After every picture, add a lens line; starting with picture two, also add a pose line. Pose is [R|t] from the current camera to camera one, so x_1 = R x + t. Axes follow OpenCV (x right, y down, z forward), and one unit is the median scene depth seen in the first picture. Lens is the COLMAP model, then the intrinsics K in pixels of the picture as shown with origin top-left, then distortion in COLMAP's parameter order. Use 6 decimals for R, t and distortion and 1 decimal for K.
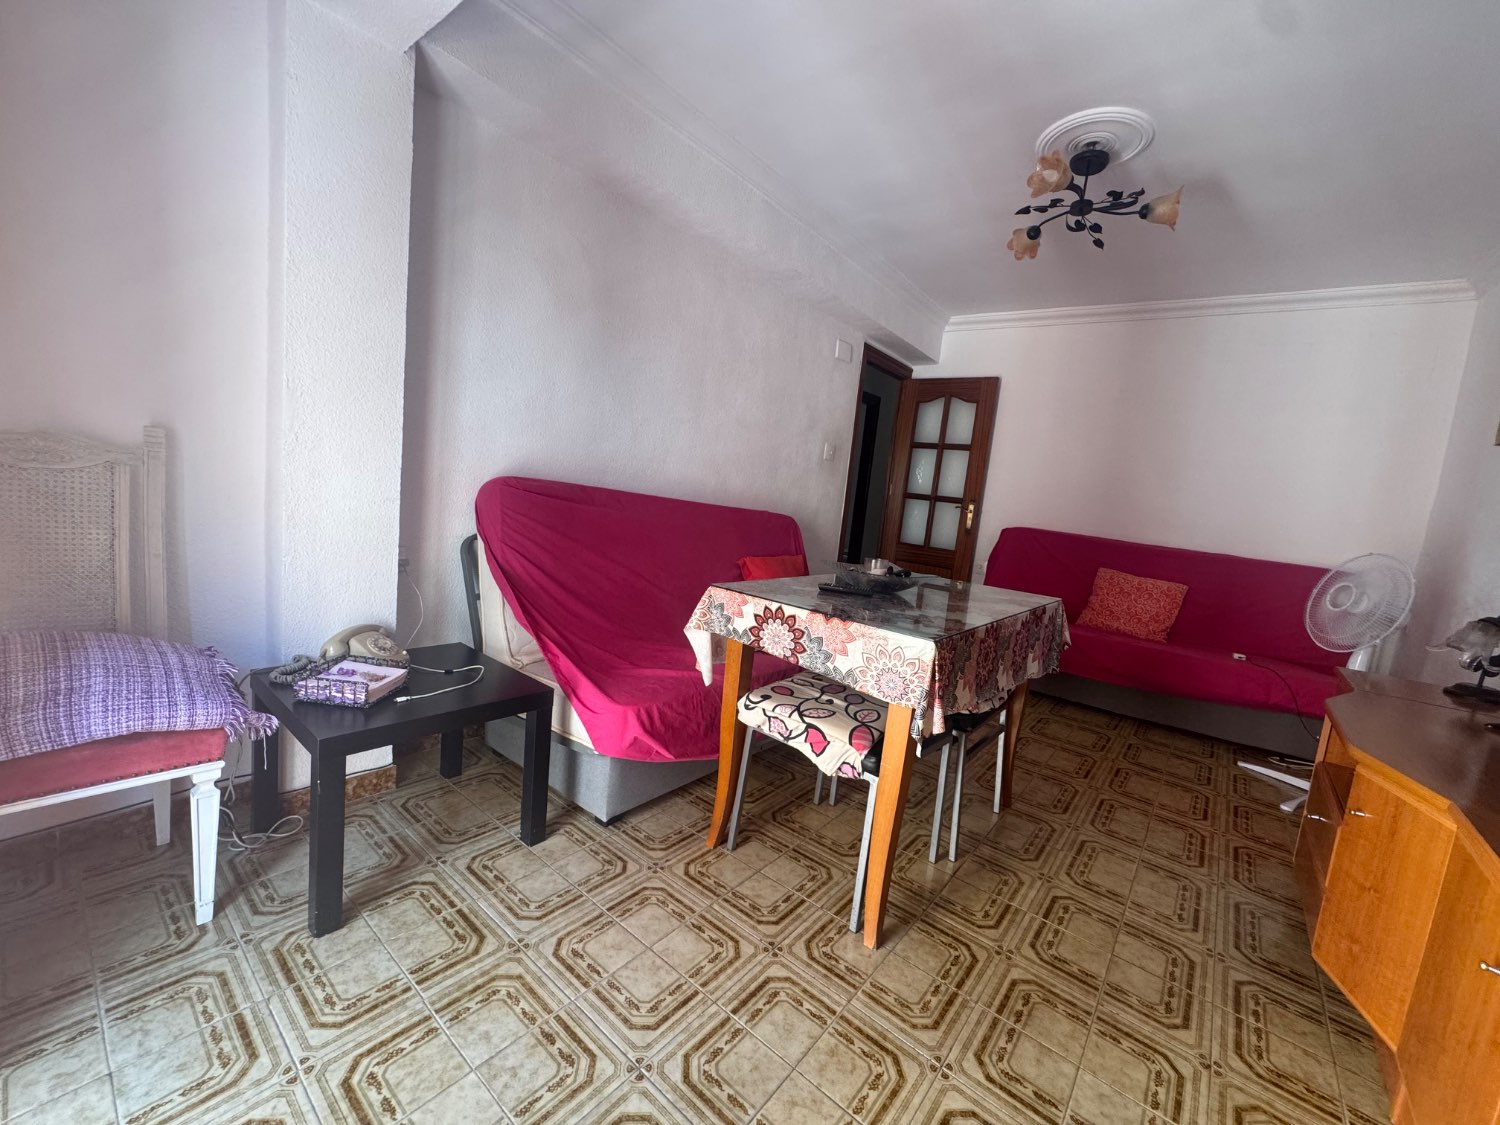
lens RADIAL K [[605.6, 0, 748.2], [0, 605.6, 559.5], [0, 0, 1]] dist [-0.001020, 0.000075]
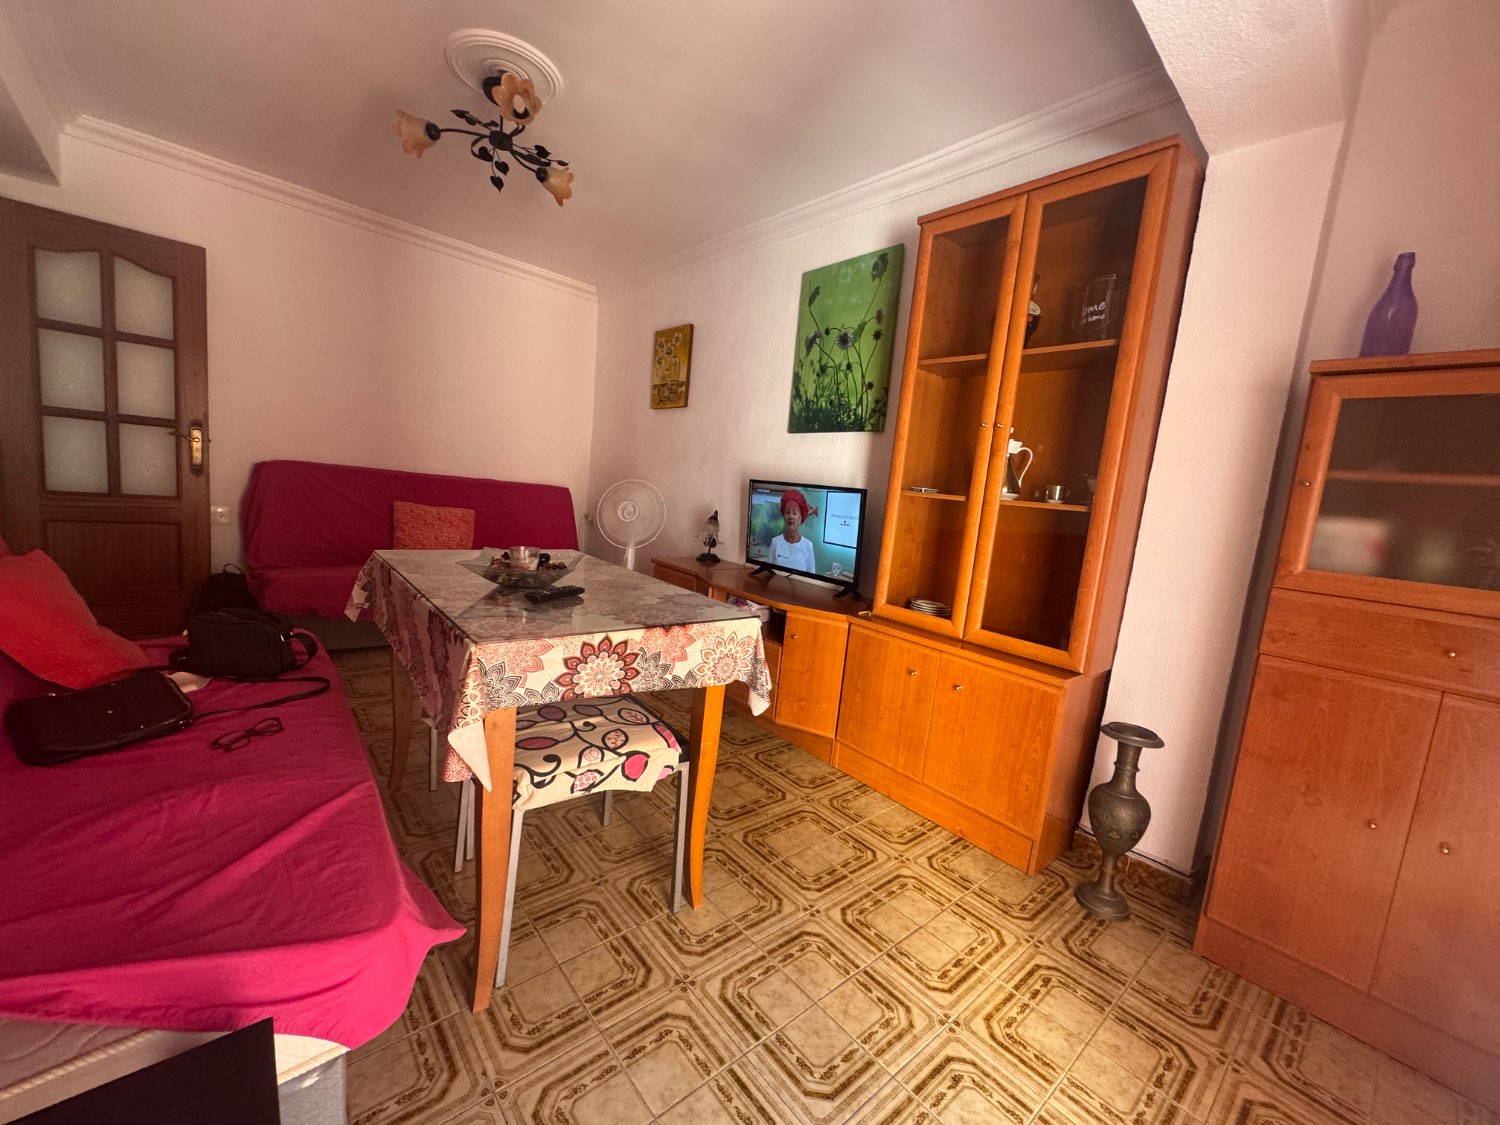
lens RADIAL K [[605.6, 0, 748.2], [0, 605.6, 559.5], [0, 0, 1]] dist [-0.001020, 0.000075]
pose [[0.174529, -0.208389, 0.962348, -0.646950], [0.040048, 0.978042, 0.204524, -0.172290], [-0.983837, 0.002845, 0.179042, 0.666881]]
